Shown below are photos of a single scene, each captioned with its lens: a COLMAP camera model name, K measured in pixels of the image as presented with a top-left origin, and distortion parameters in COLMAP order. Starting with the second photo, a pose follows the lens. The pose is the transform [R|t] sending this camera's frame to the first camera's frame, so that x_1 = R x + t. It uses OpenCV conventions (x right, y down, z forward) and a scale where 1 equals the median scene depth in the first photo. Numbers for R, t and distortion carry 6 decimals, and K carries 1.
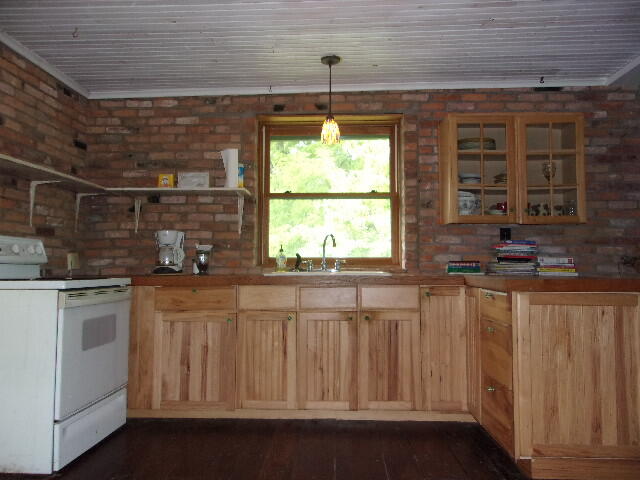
lens RADIAL K [[498.8, 0, 305.1], [0, 498.8, 239.2], [0, 0, 1]] dist [0.003659, -0.003544]
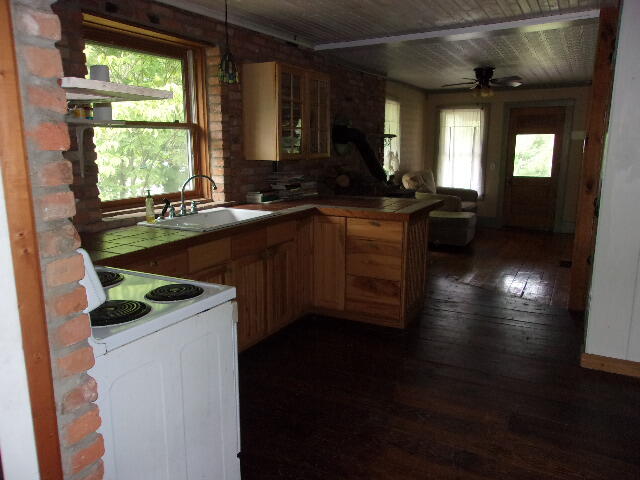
lens RADIAL K [[498.8, 0, 305.1], [0, 498.8, 239.2], [0, 0, 1]] dist [0.003659, -0.003544]
pose [[0.453209, -0.174050, 0.874247, -0.663106], [-0.036384, 0.976324, 0.213234, -0.094161], [-0.890662, -0.128448, 0.436146, 0.368718]]
